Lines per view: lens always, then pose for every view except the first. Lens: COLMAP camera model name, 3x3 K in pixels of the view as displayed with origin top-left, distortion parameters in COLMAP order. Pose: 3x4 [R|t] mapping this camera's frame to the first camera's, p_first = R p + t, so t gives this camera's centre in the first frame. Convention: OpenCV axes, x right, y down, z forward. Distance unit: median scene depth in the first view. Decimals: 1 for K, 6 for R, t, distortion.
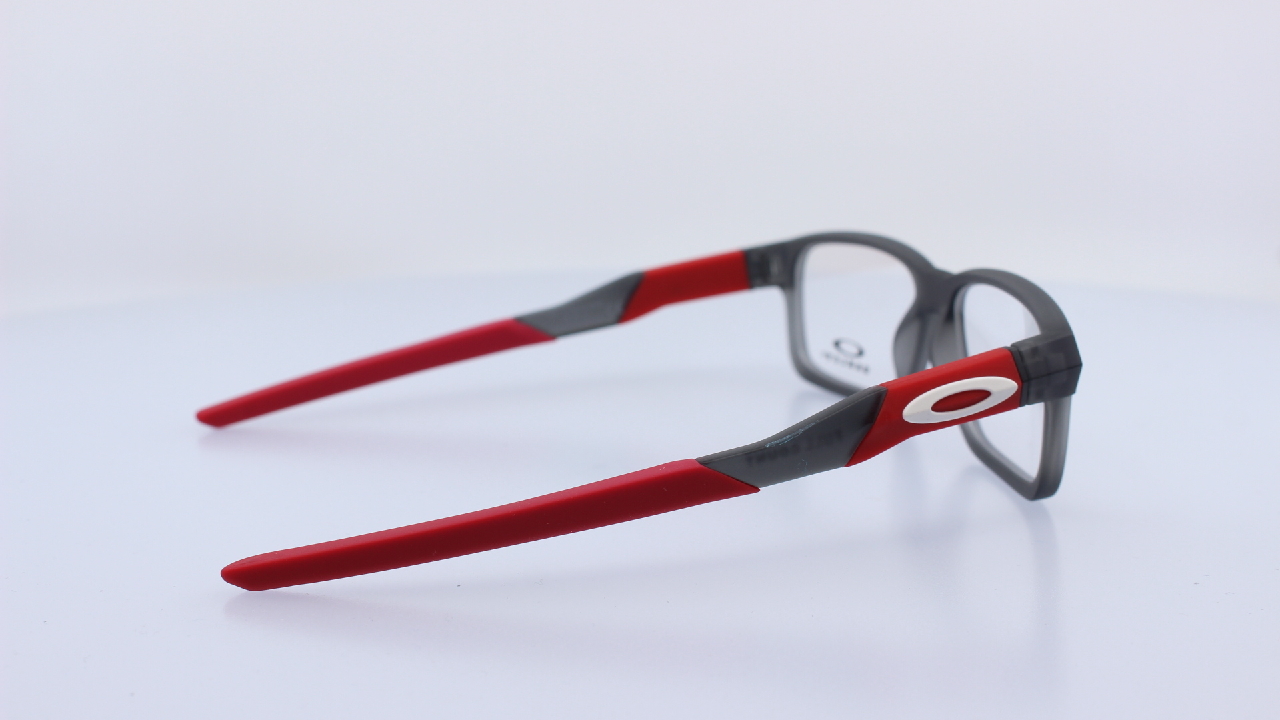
lens RADIAL K [[1652.9, 0, 634.1], [0, 1652.9, 363.2], [0, 0, 1]] dist [-0.122559, 0.000000]
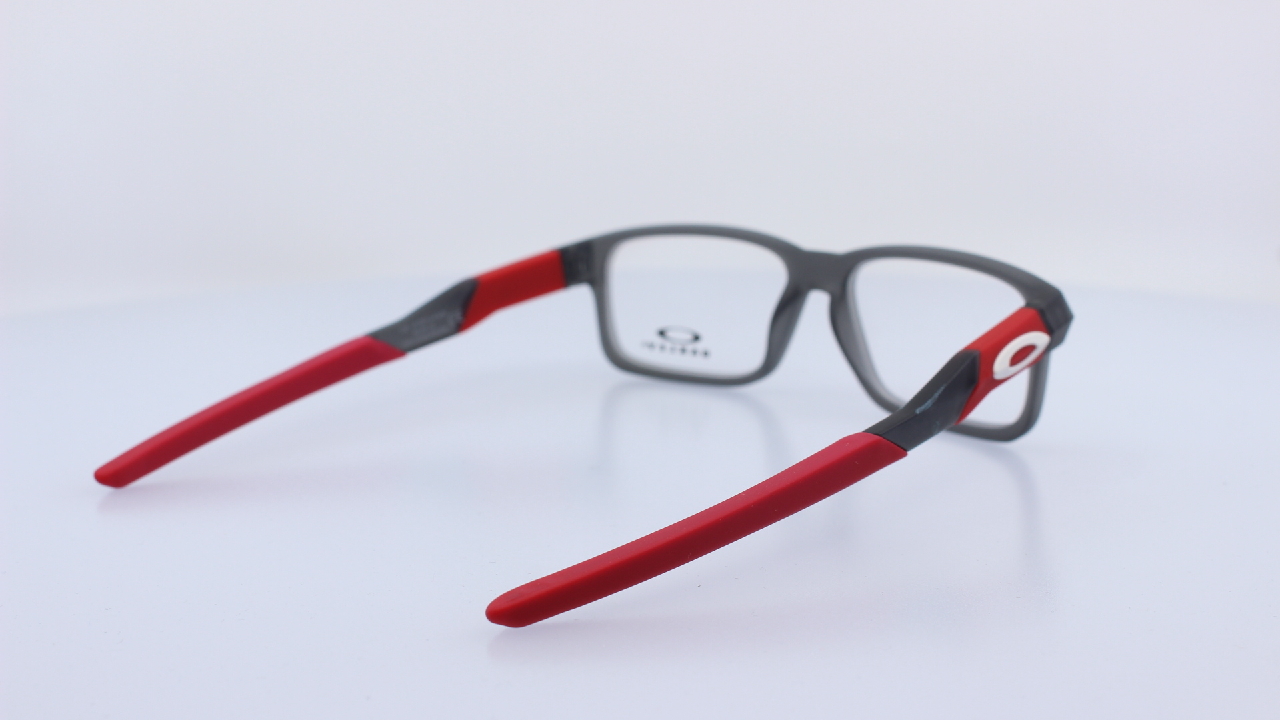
lens RADIAL K [[1652.9, 0, 644.6], [0, 1652.9, 358.4], [0, 0, 1]] dist [-0.122559, 0.000000]
pose [[0.864211, -0.094371, 0.494199, -0.428530], [0.100023, 0.994871, 0.015067, -0.013270], [-0.493086, 0.036410, 0.869218, 0.104921]]
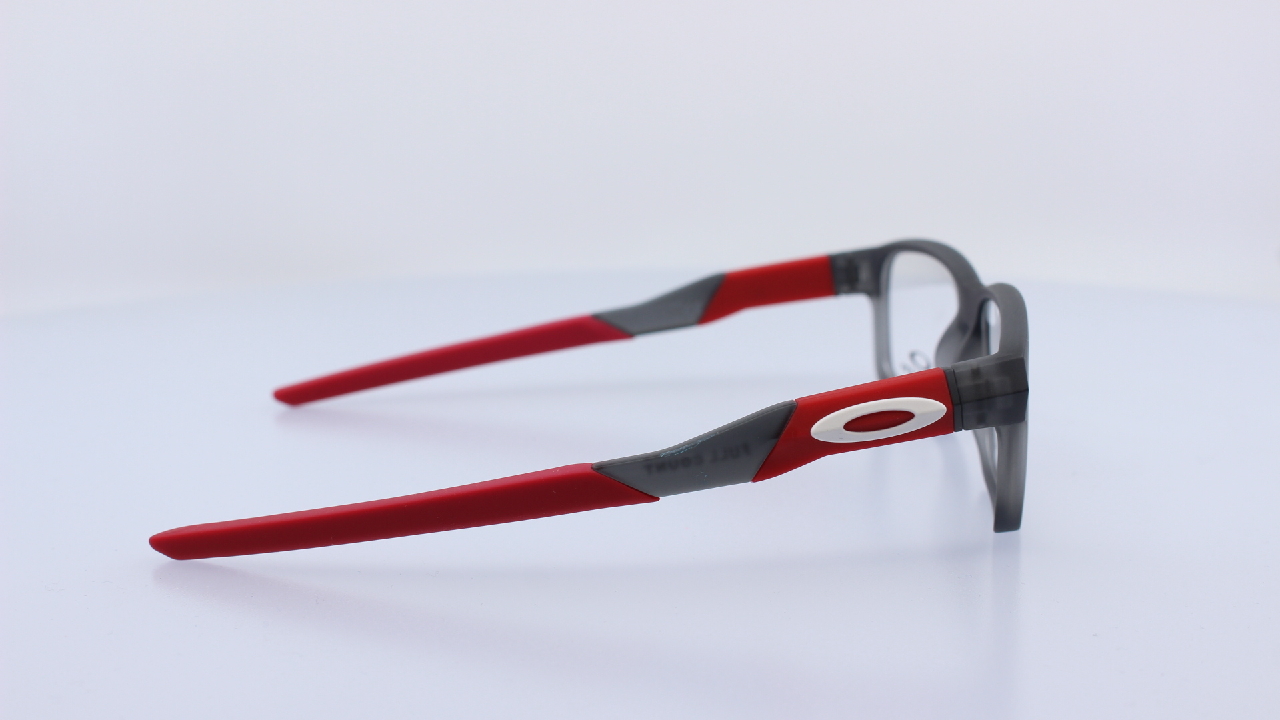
lens RADIAL K [[1652.9, 0, 638.8], [0, 1652.9, 354.0], [0, 0, 1]] dist [-0.122559, 0.000000]
pose [[0.967996, 0.048444, -0.246247, 0.217463], [-0.048686, 0.998801, 0.005109, -0.010287], [0.246199, 0.007044, 0.969194, 0.028929]]
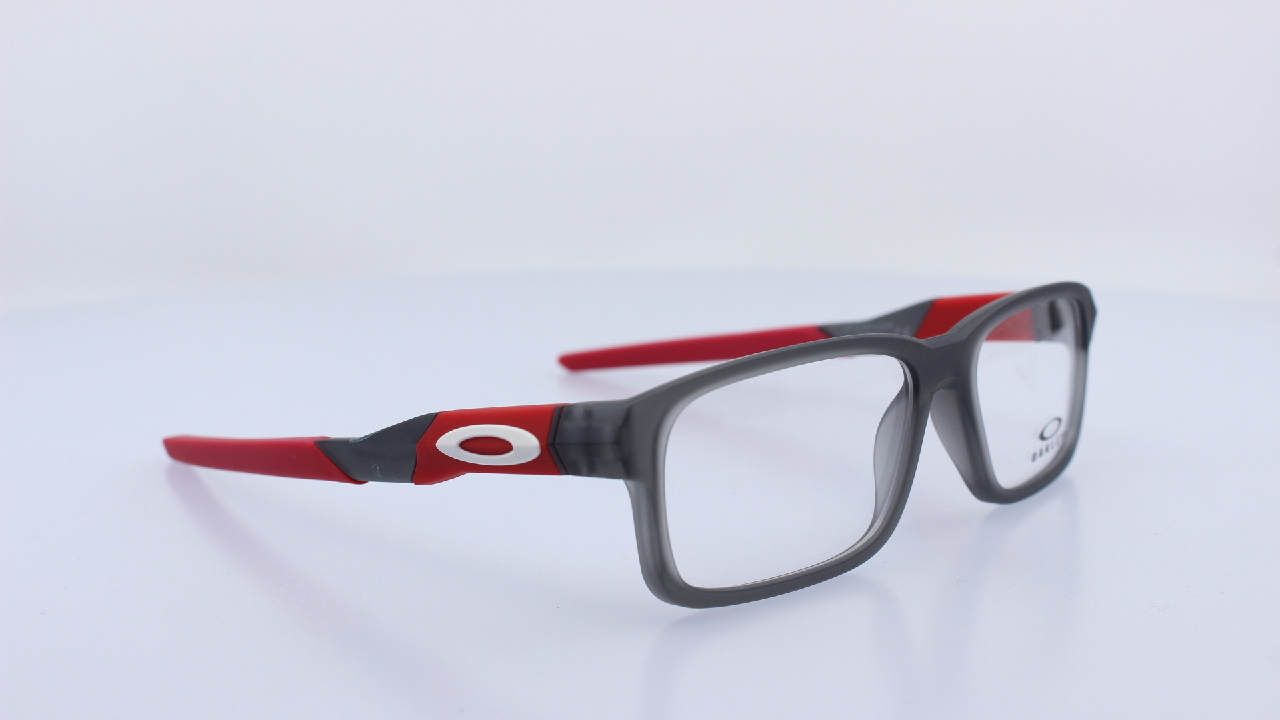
lens RADIAL K [[1658.9, 0, 642.7], [0, 1658.9, 361.3], [0, 0, 1]] dist [-0.175303, 0.000000]
pose [[0.502914, 0.175103, -0.846414, 0.742842], [-0.159830, 0.981216, 0.108024, -0.100565], [0.849430, 0.080956, 0.521454, 0.430097]]
